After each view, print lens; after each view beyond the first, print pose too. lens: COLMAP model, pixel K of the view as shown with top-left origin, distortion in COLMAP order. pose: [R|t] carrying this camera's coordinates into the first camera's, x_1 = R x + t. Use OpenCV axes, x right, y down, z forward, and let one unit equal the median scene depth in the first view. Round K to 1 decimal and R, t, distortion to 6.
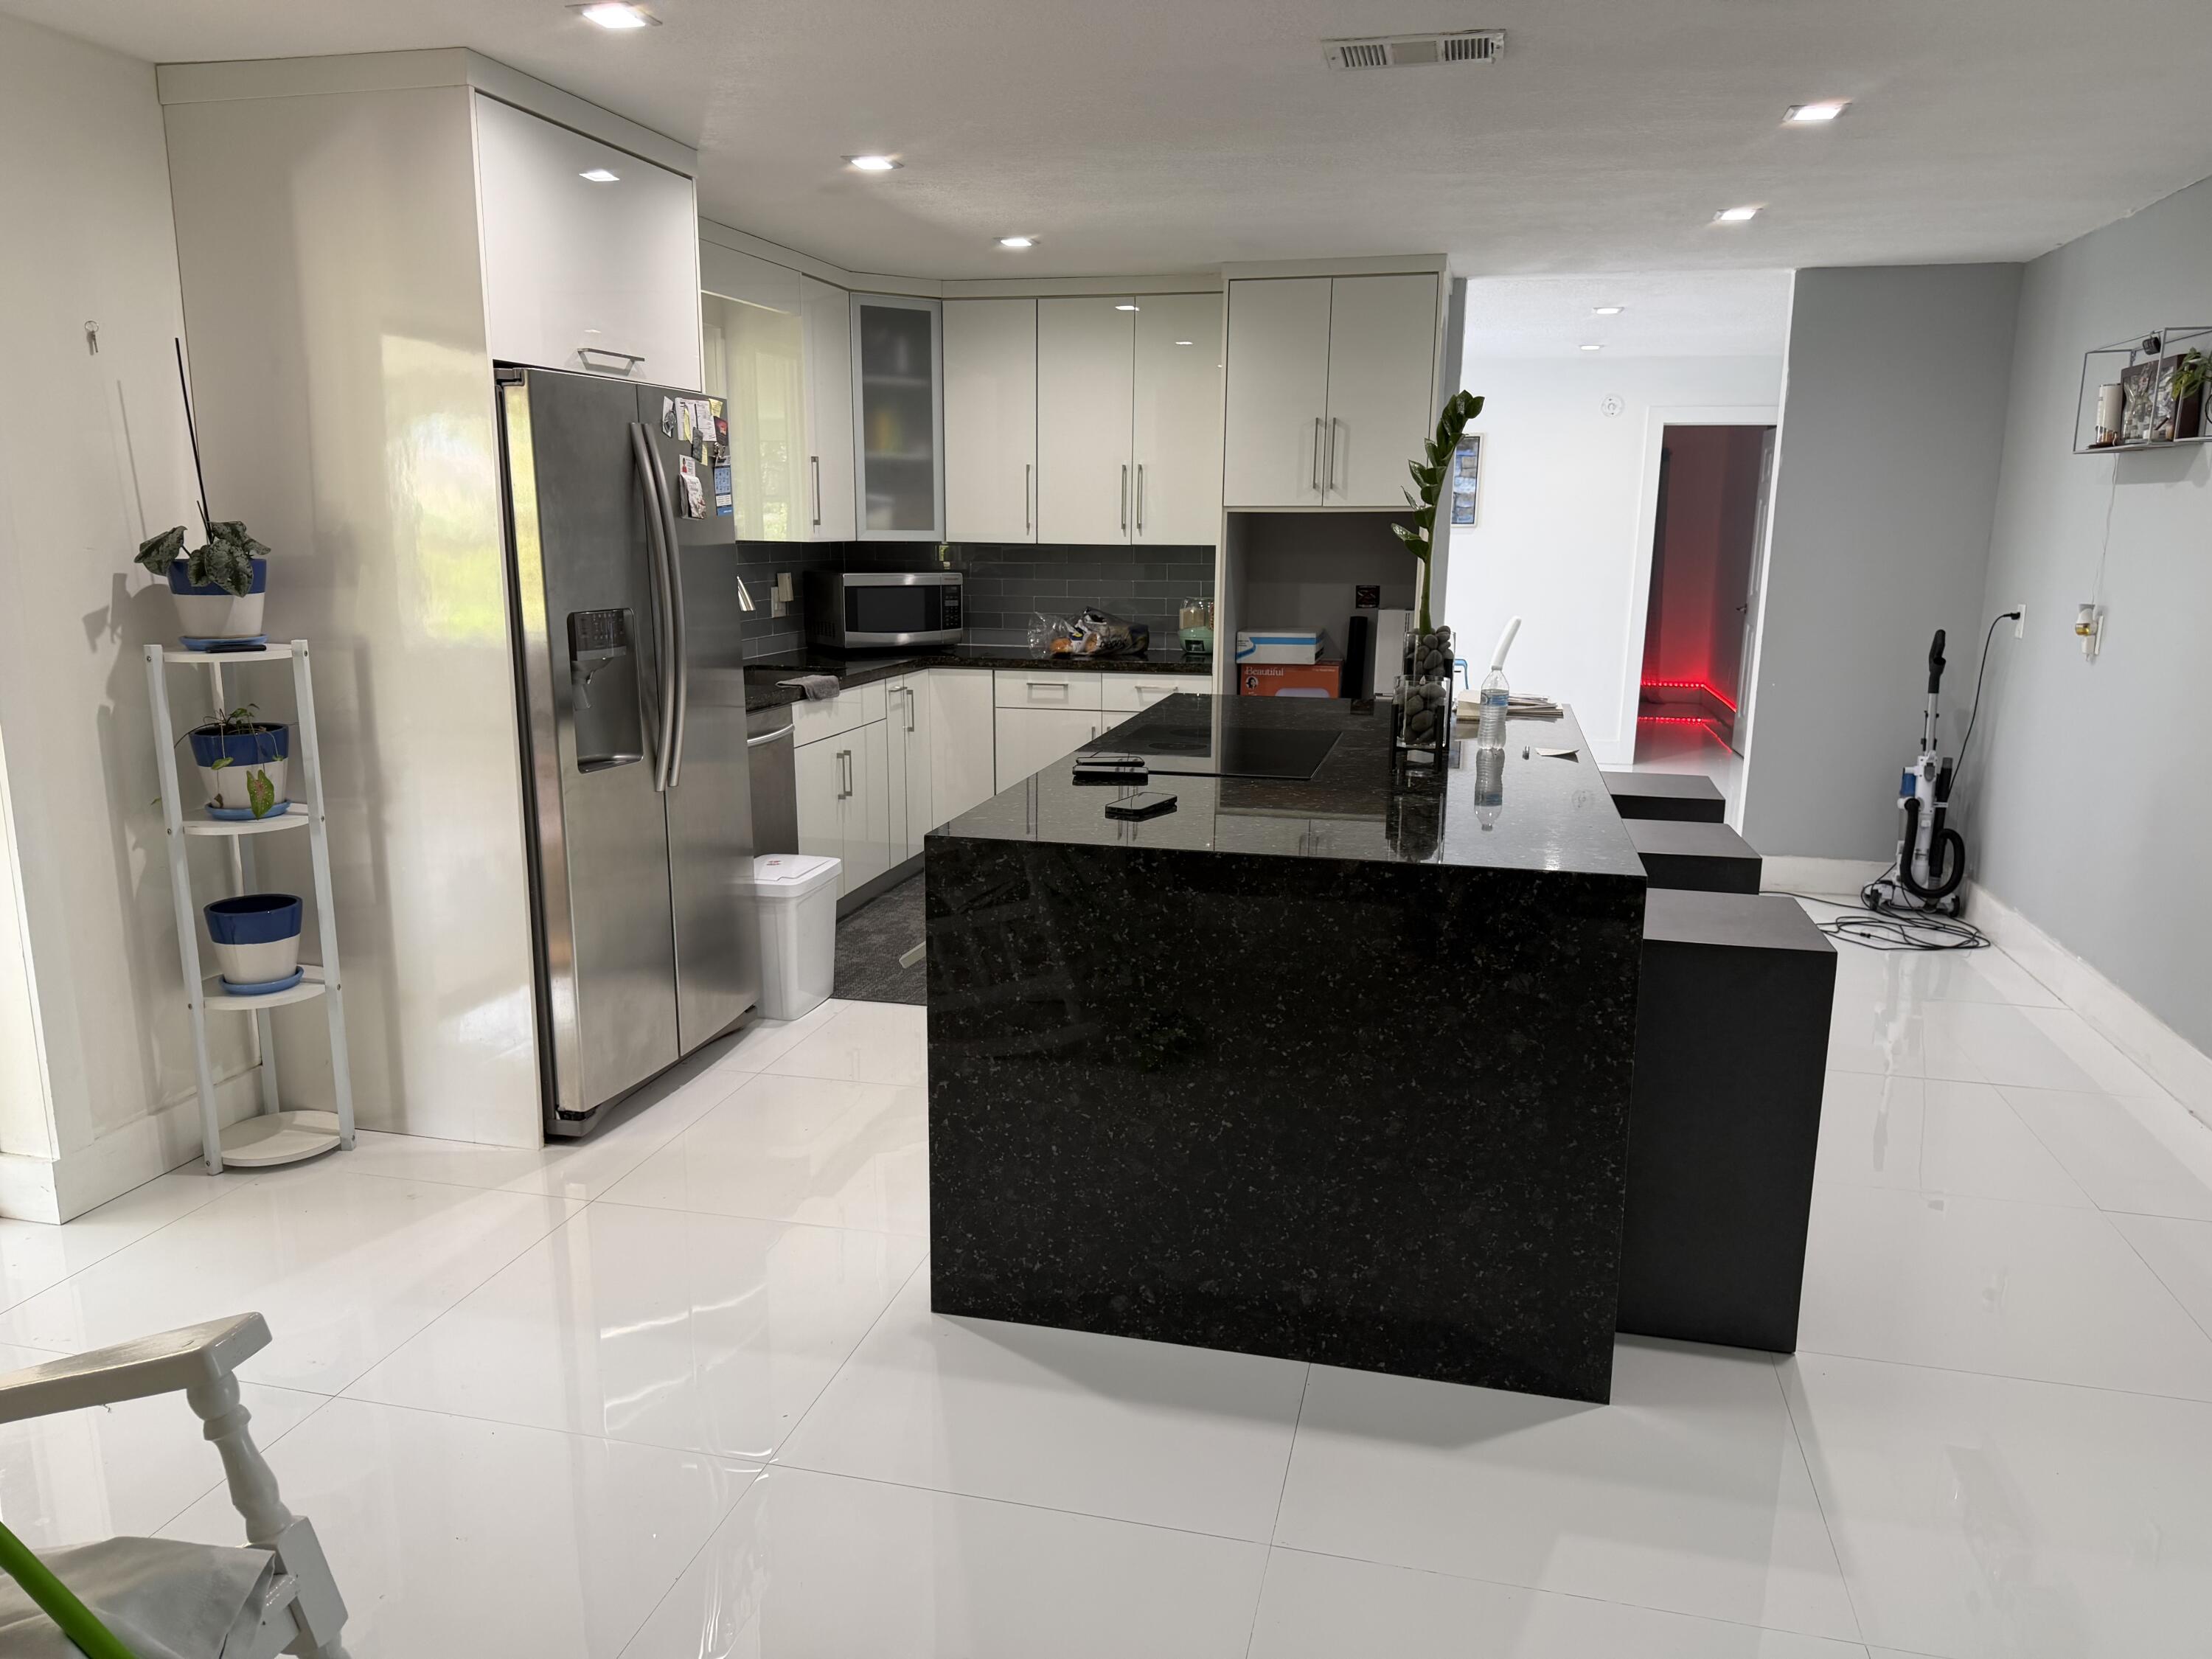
lens RADIAL K [[1516.3, 0, 1106.0], [0, 1516.3, 829.5], [0, 0, 1]] dist [0.114806, -0.181977]
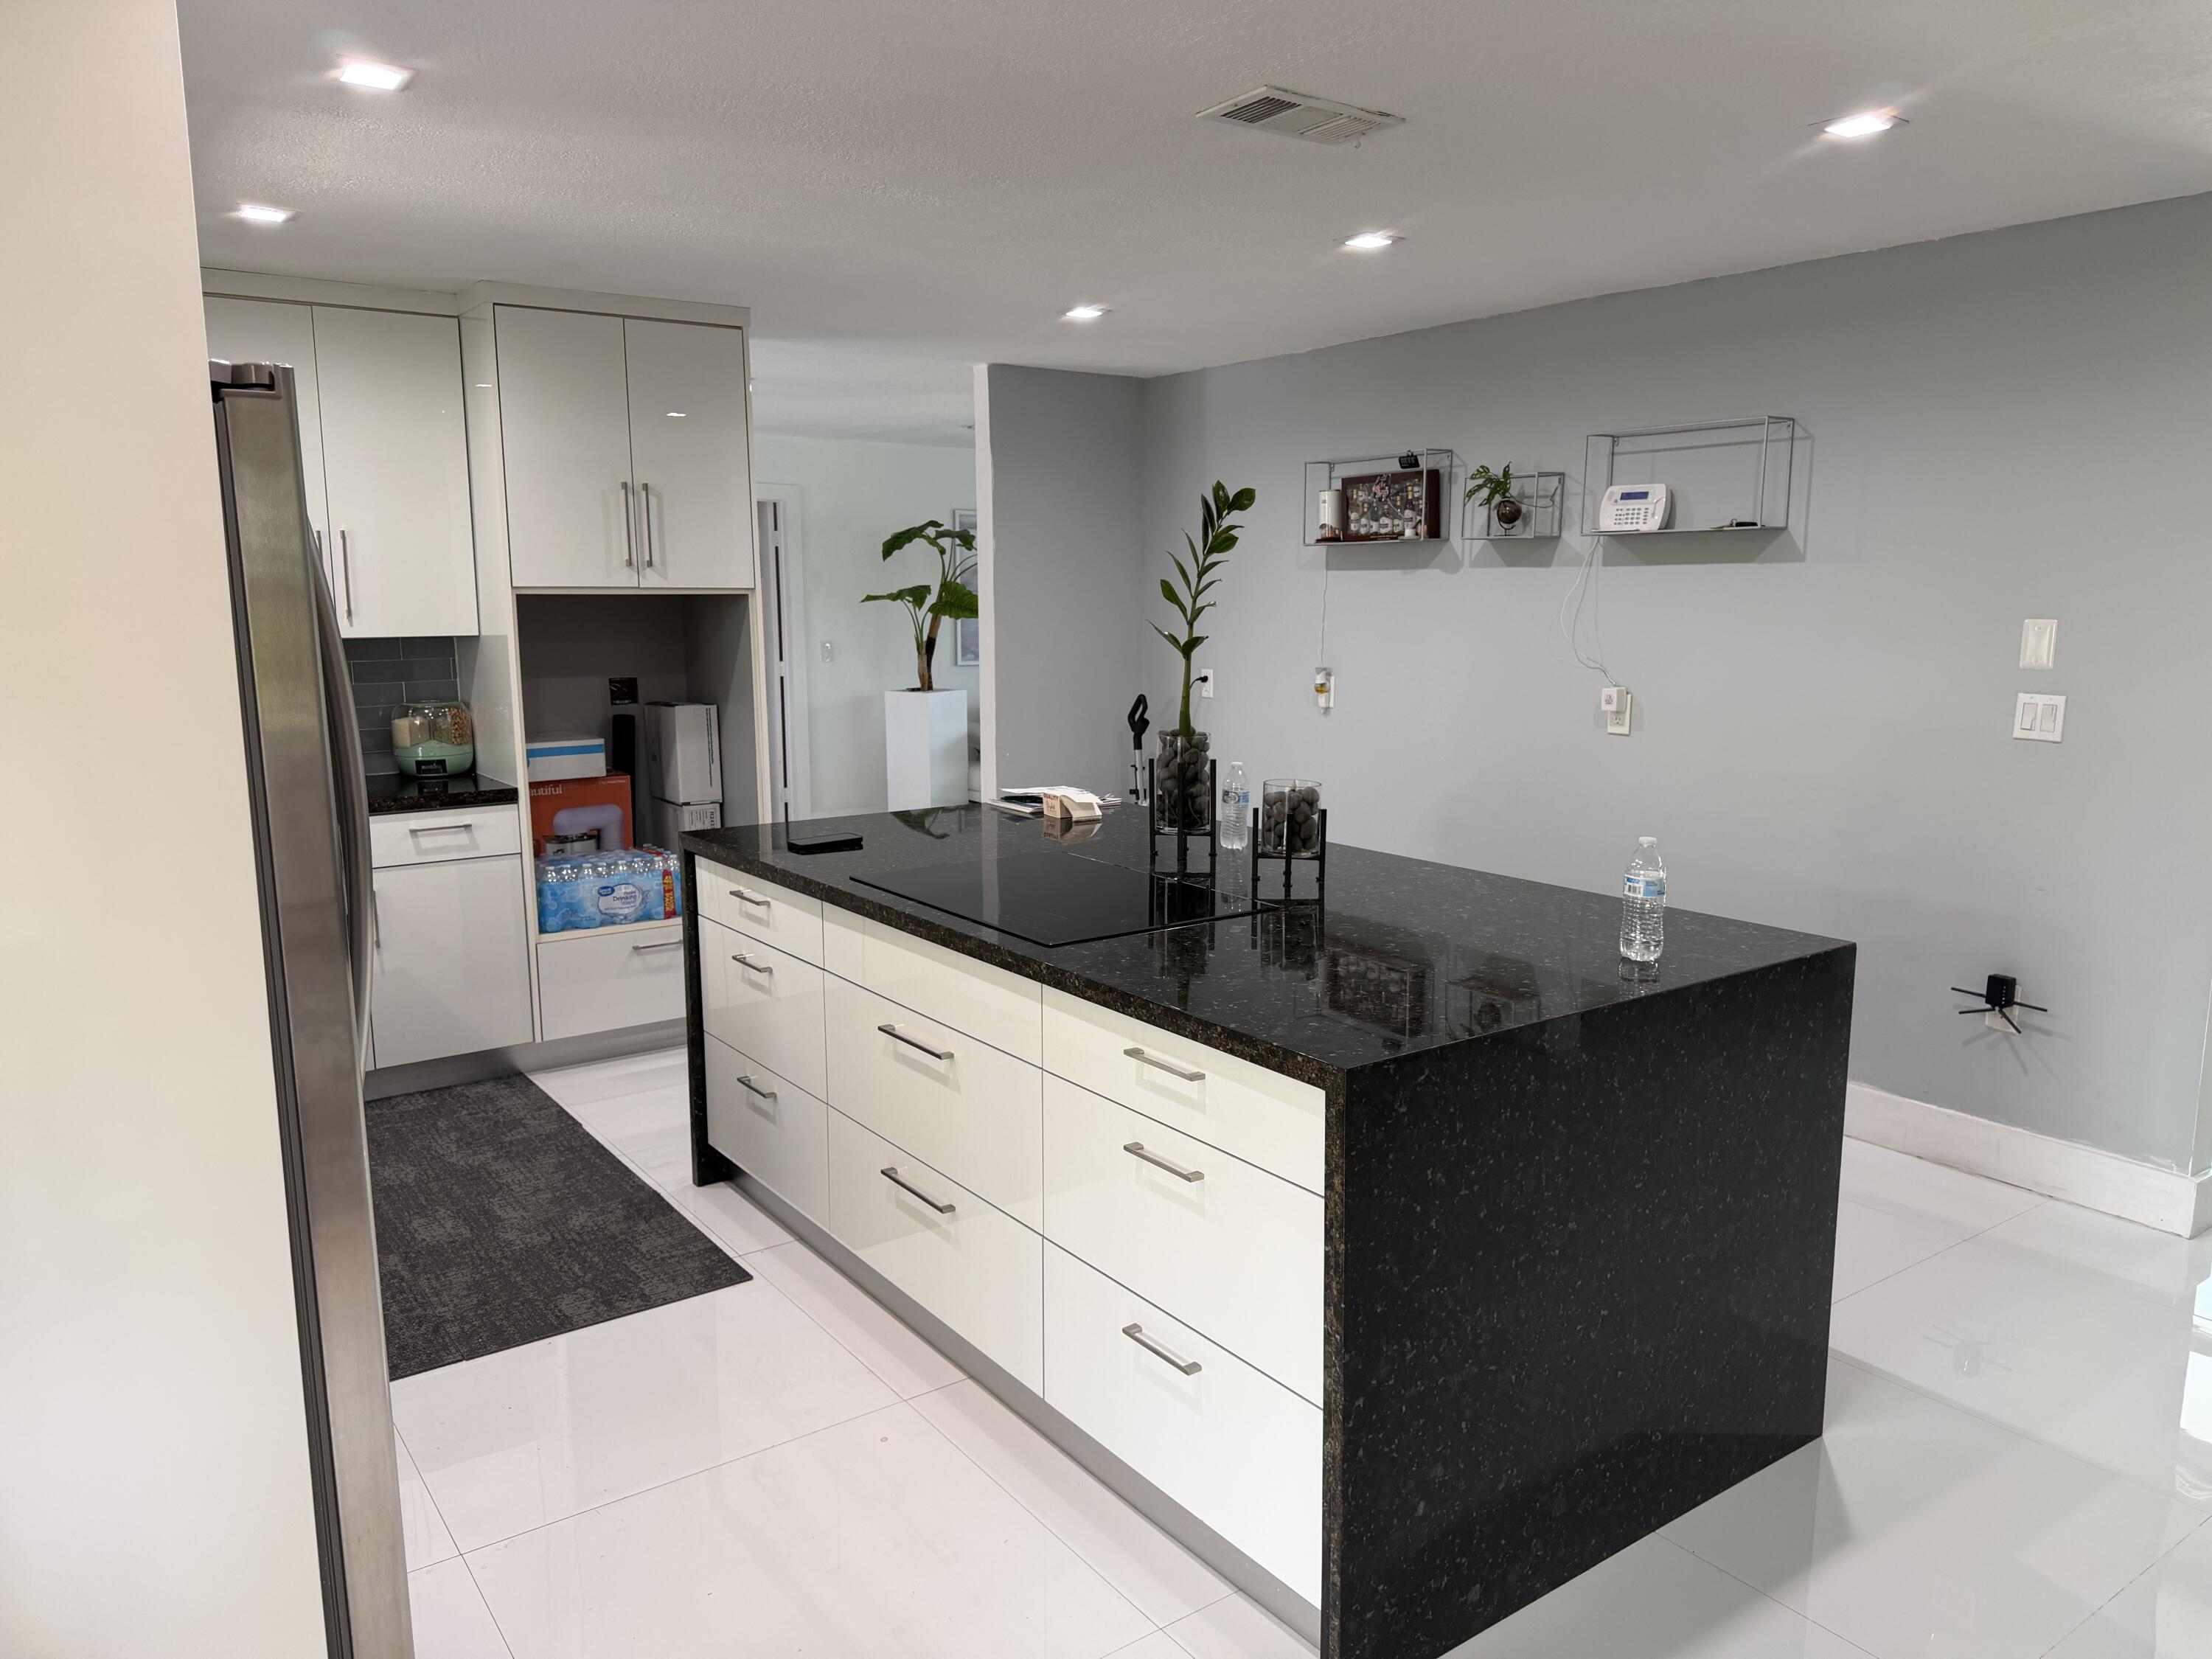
lens RADIAL K [[1516.3, 0, 1106.0], [0, 1516.3, 829.5], [0, 0, 1]] dist [0.114806, -0.181977]
pose [[0.648129, -0.128757, 0.750567, -0.368692], [0.156118, 0.987135, 0.034528, -0.078343], [-0.745356, 0.094798, 0.659892, 0.300871]]
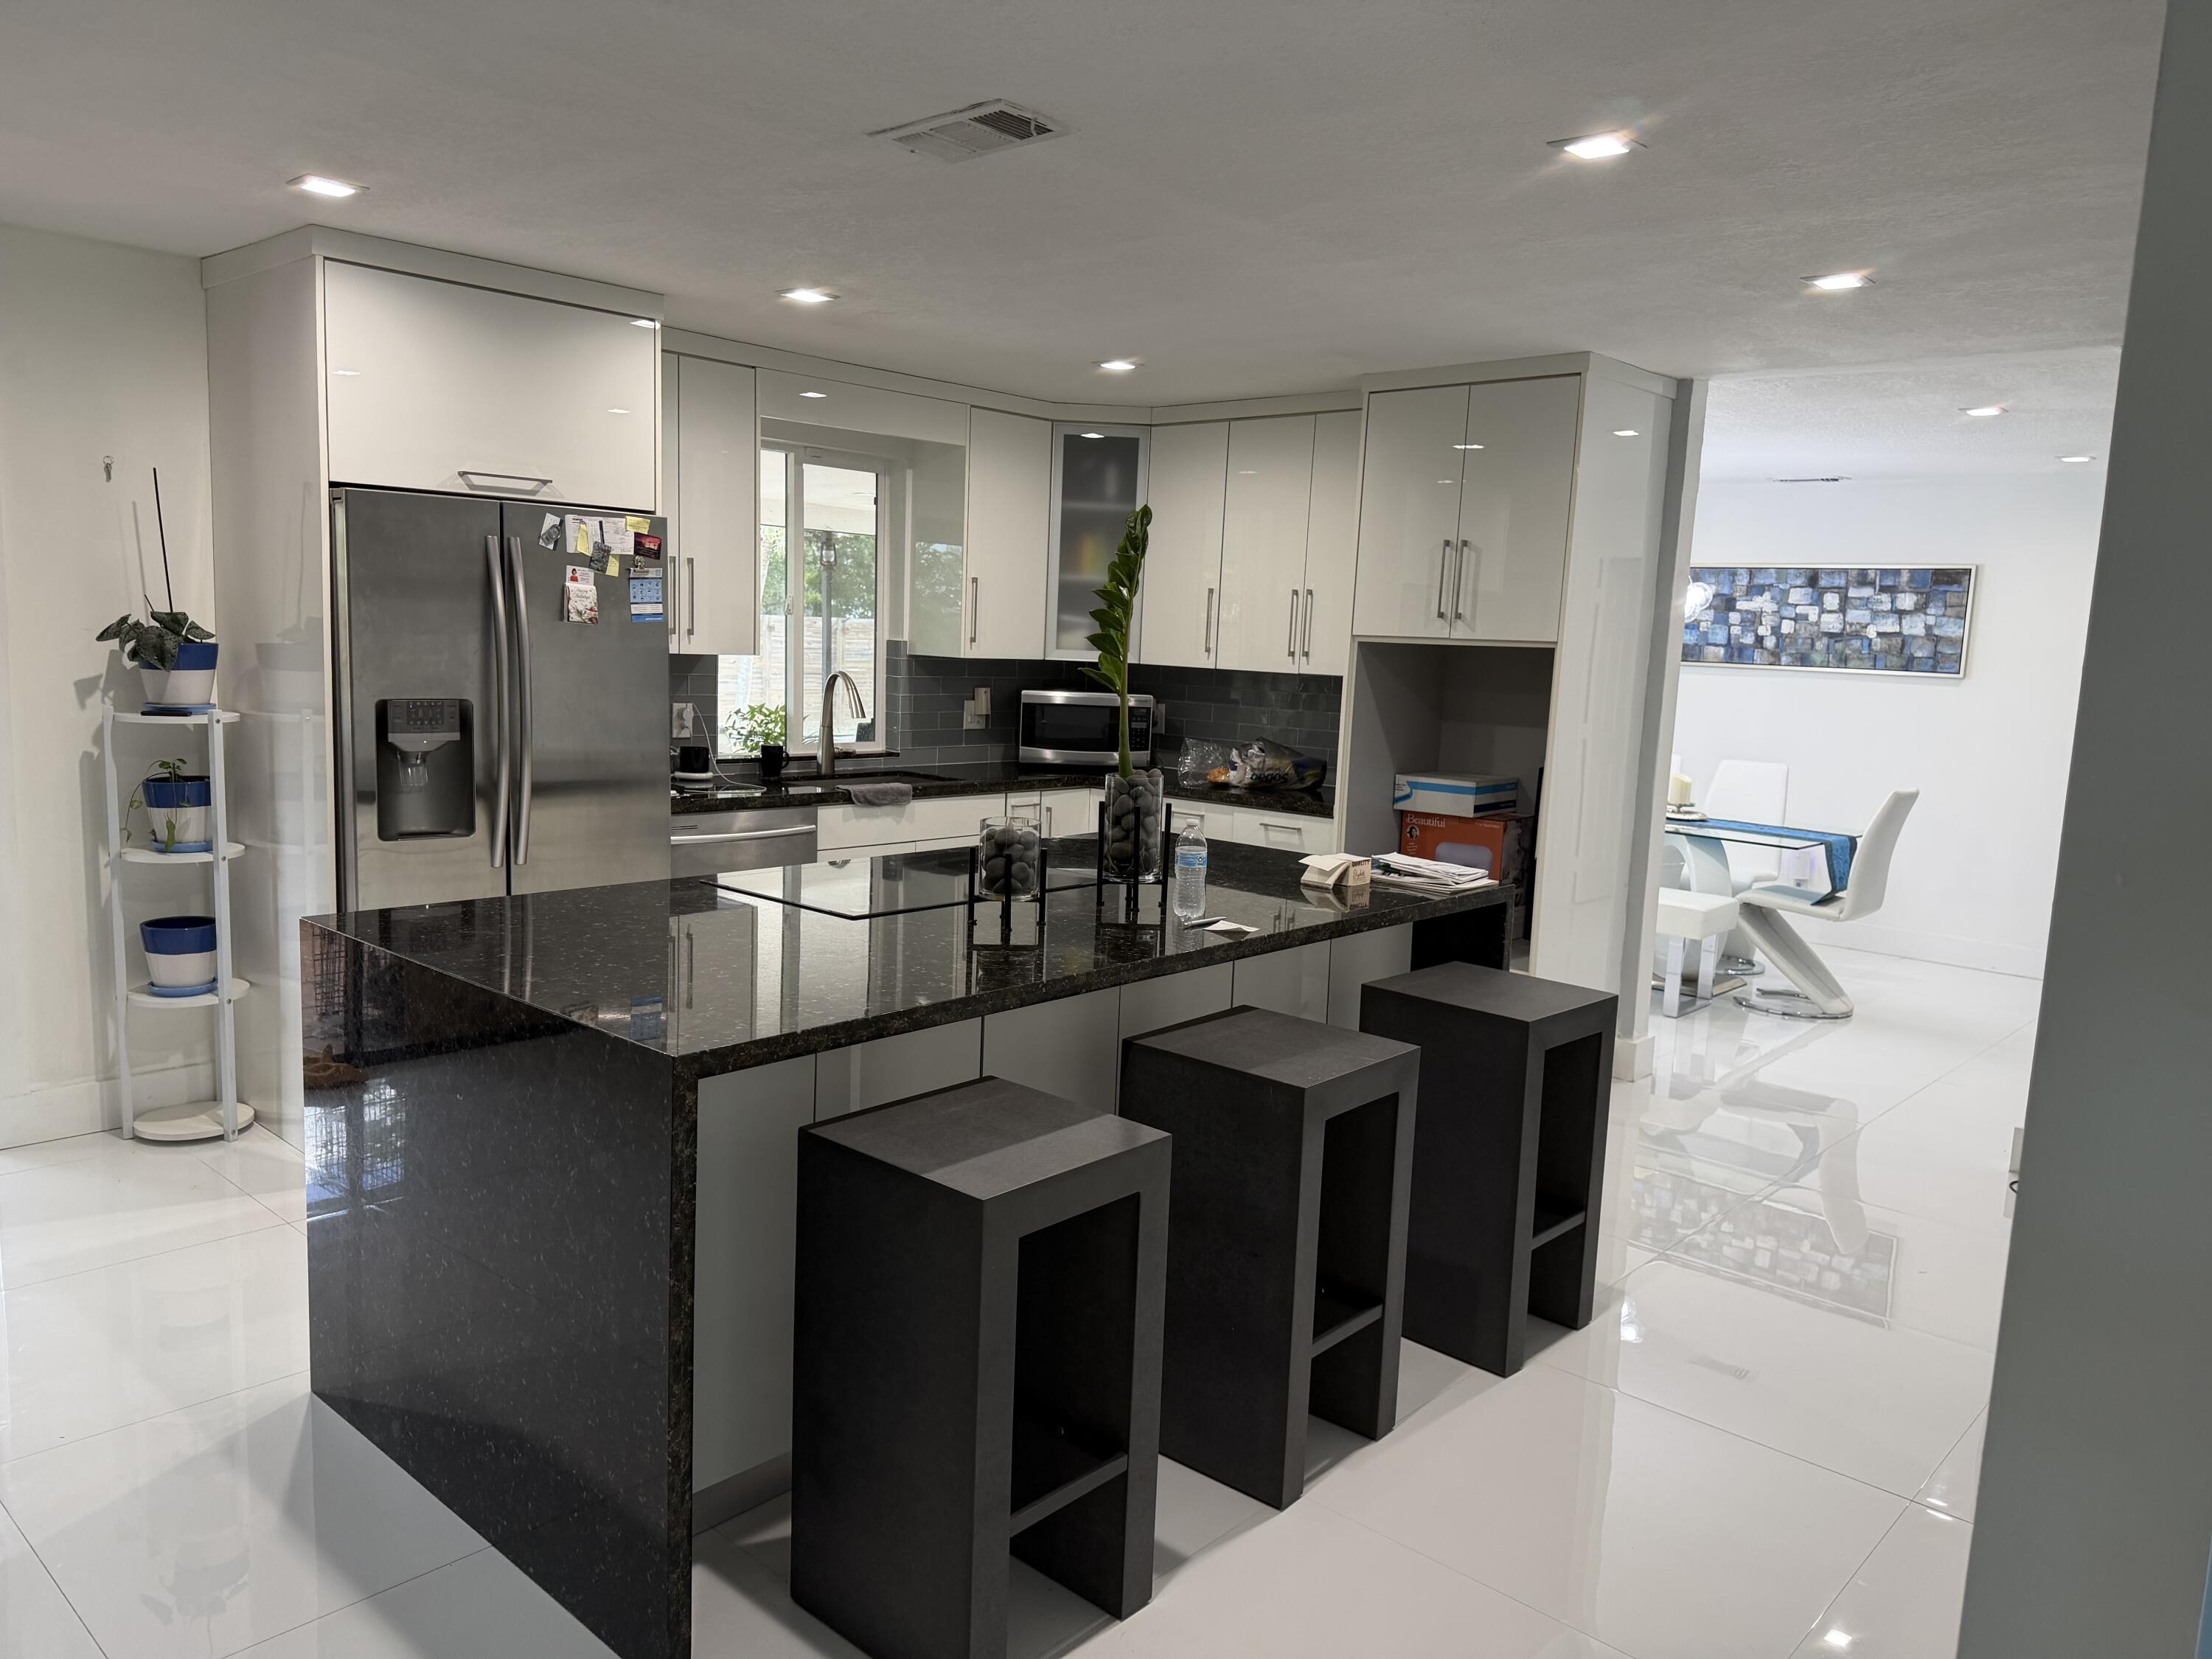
lens RADIAL K [[1516.3, 0, 1106.0], [0, 1516.3, 829.5], [0, 0, 1]] dist [0.114806, -0.181977]
pose [[0.883941, 0.090143, -0.458826, 0.417345], [-0.127637, 0.990493, -0.051300, -0.035805], [0.449840, 0.103909, 0.887044, 0.156442]]
